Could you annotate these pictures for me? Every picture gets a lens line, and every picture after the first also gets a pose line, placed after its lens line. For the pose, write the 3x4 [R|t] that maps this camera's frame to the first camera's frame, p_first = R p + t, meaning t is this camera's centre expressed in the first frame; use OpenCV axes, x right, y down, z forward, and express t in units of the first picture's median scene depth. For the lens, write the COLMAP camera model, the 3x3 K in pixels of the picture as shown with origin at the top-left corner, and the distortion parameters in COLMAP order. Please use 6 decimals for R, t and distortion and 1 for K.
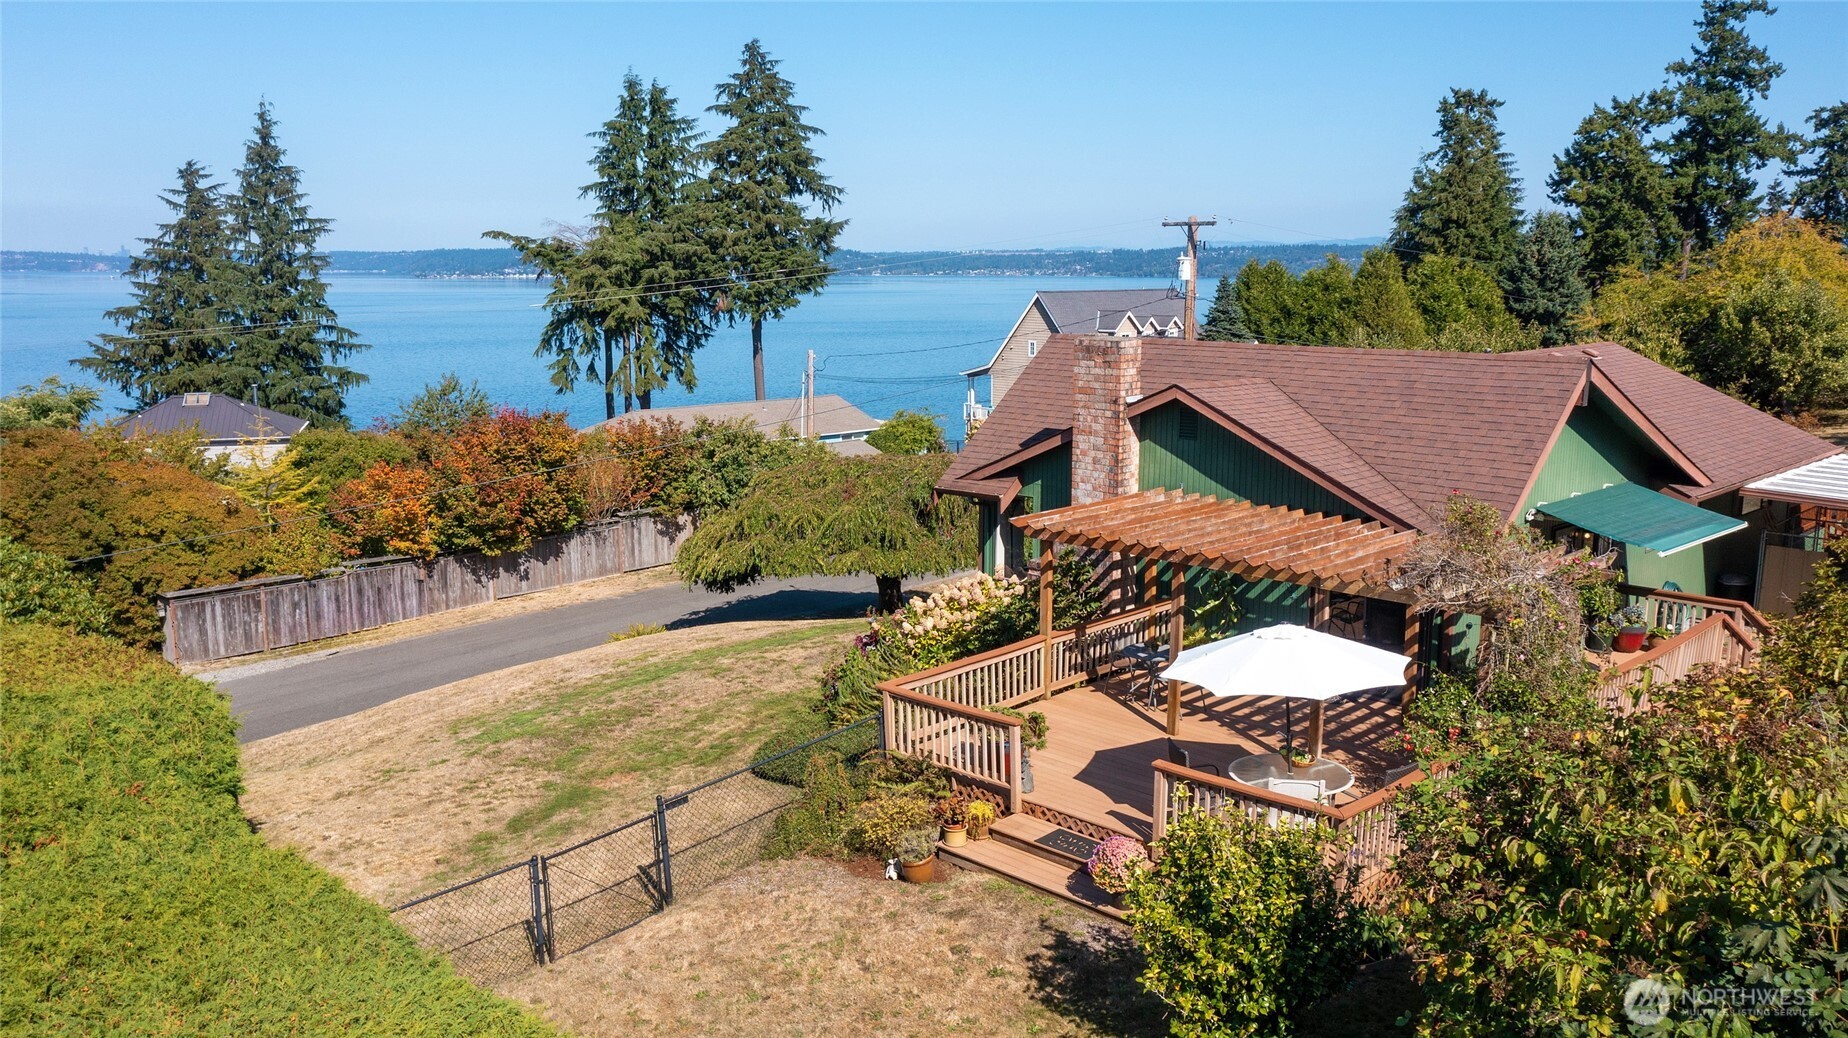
lens RADIAL K [[1460.5, 0, 927.9], [0, 1460.5, 515.0], [0, 0, 1]] dist [-0.020201, 0.029616]
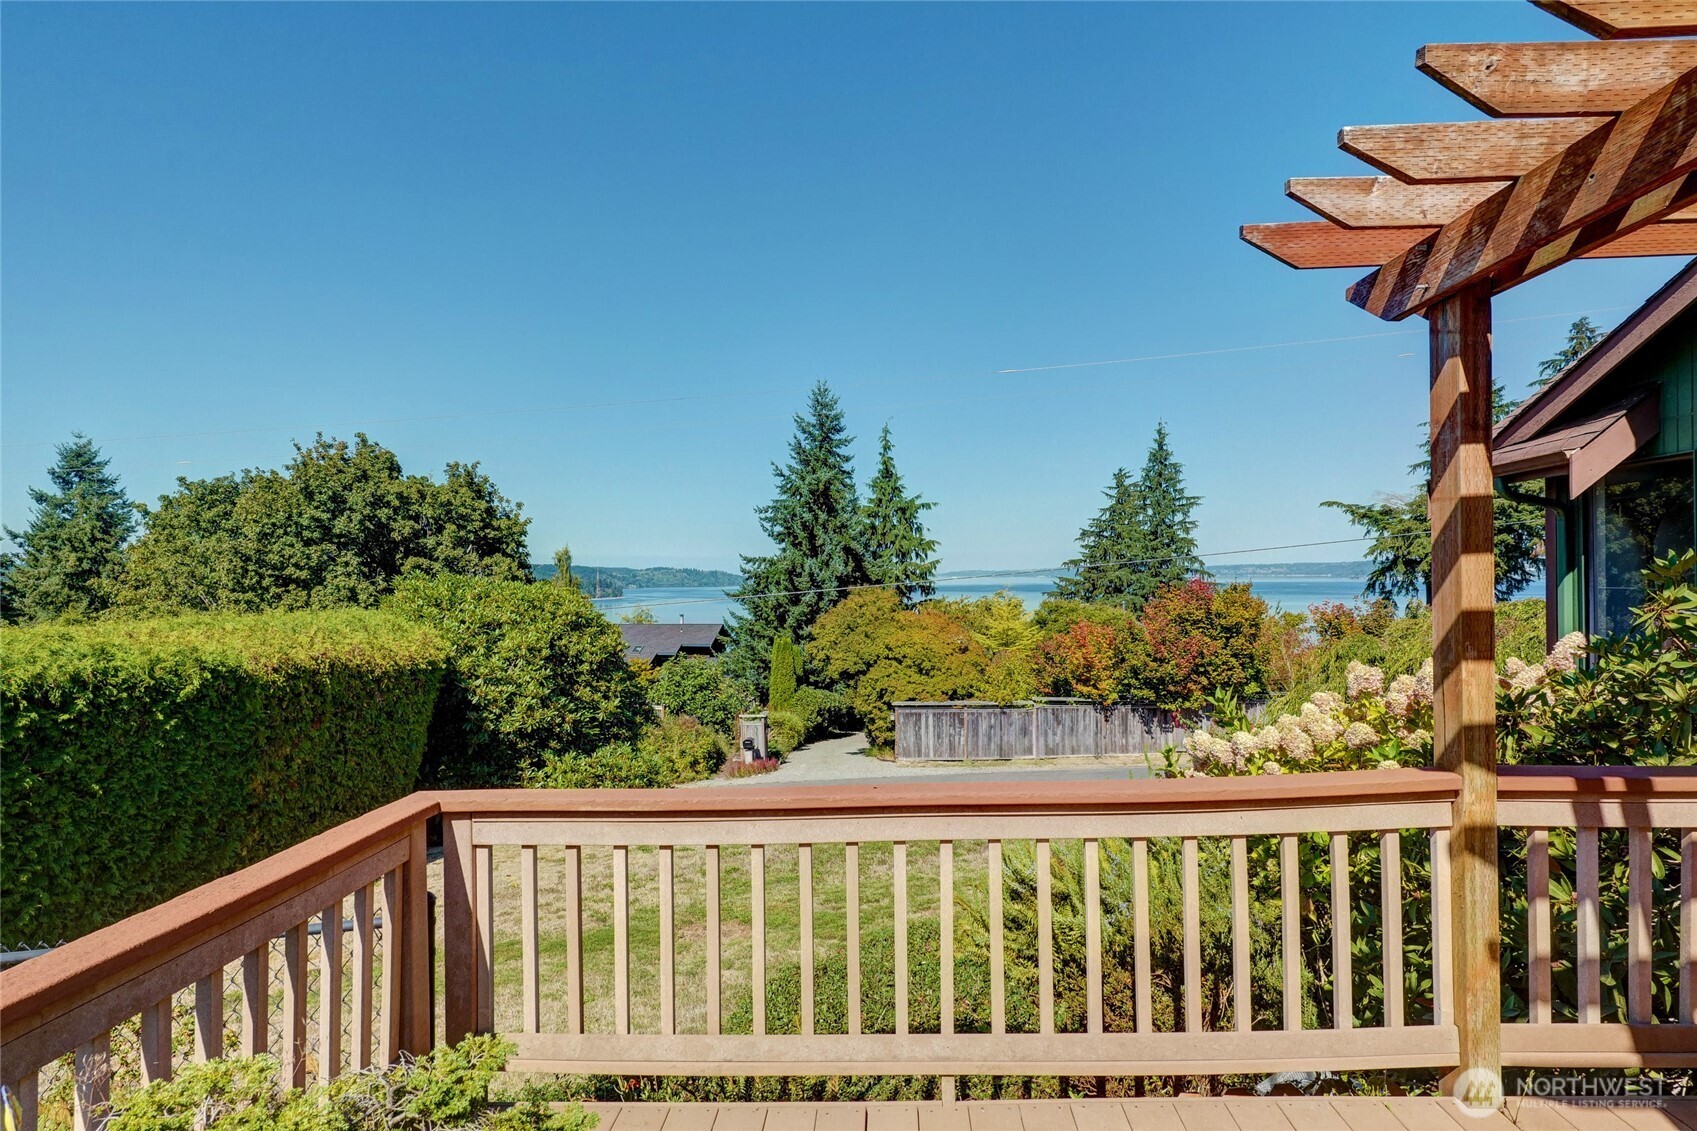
lens RADIAL K [[906.4, 0, 849.9], [0, 906.4, 576.4], [0, 0, 1]] dist [0.000785, -0.001850]
pose [[0.668261, -0.007254, -0.743892, 0.023083], [-0.114847, 0.986959, -0.112795, 0.015565], [0.735009, 0.160810, 0.658713, 0.167099]]
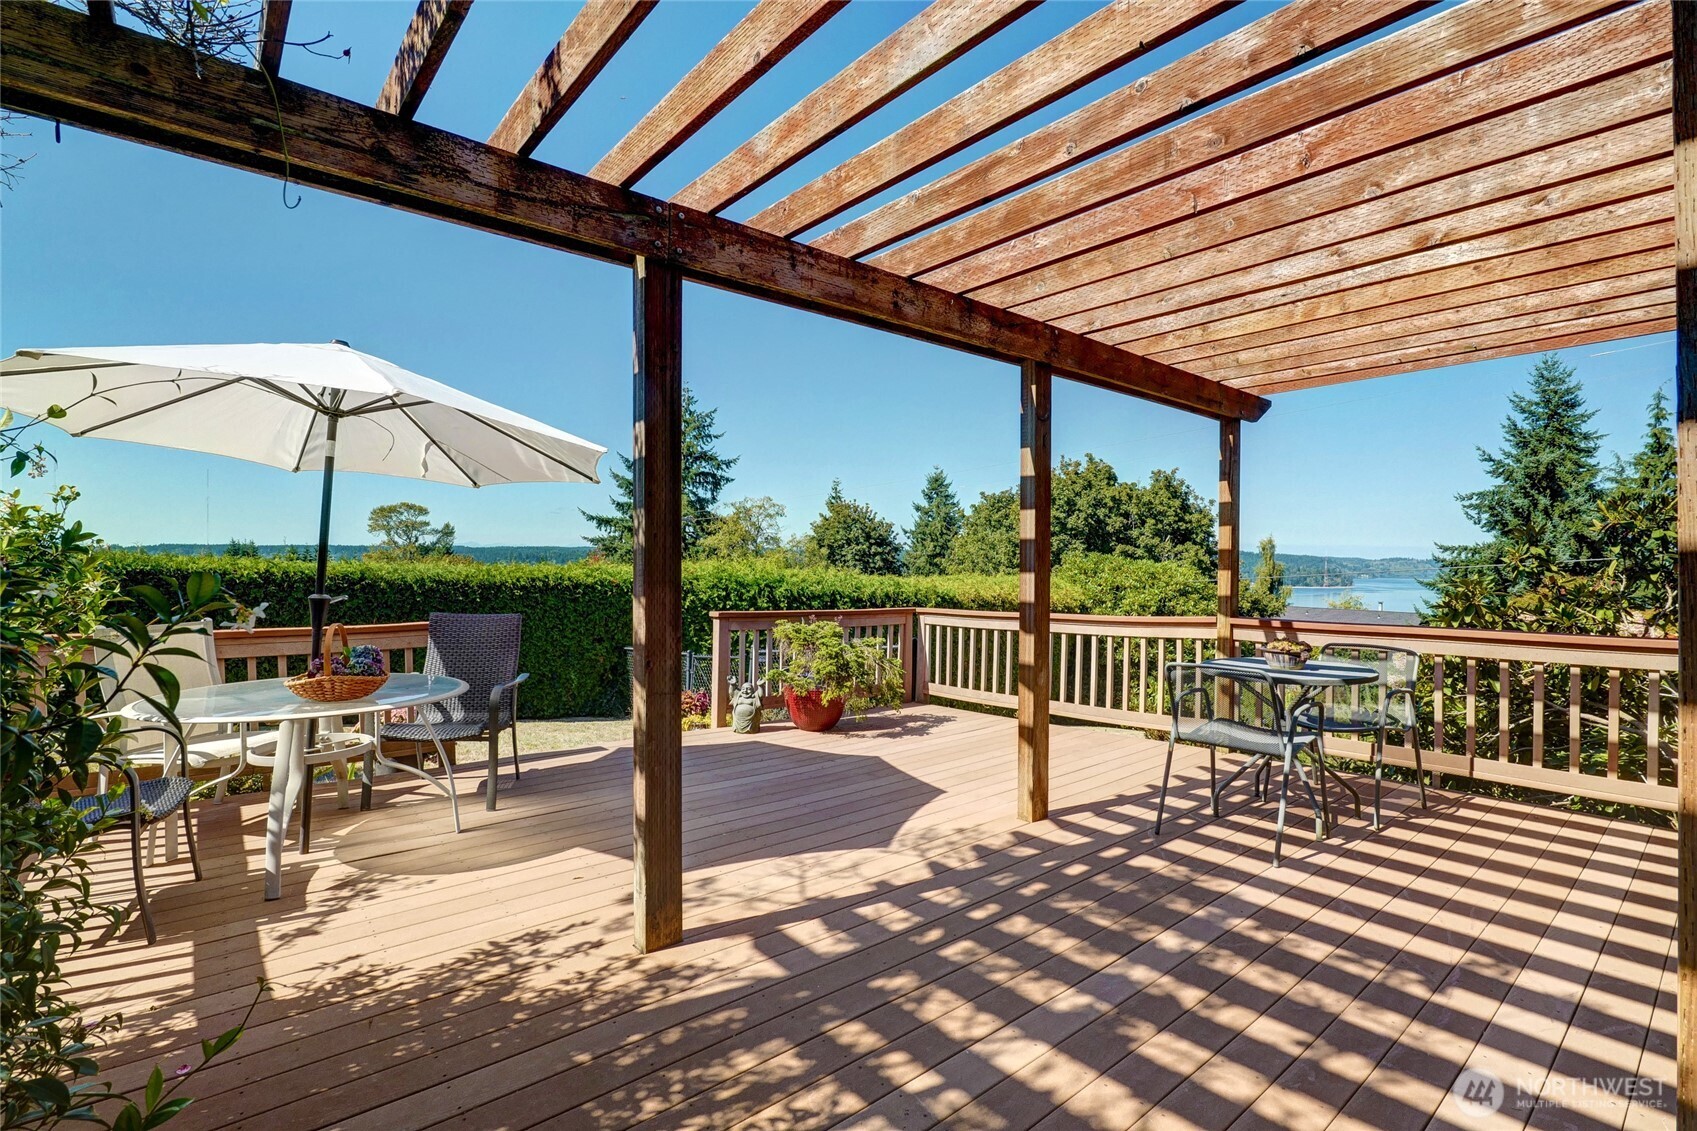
lens RADIAL K [[779.4, 0, 851.9], [0, 779.4, 567.2], [0, 0, 1]] dist [-0.013061, -0.000590]
pose [[-0.088432, 0.004191, -0.996073, 0.069165], [-0.178929, 0.983658, 0.020024, 0.016226], [0.979880, 0.179997, -0.086237, 0.176534]]
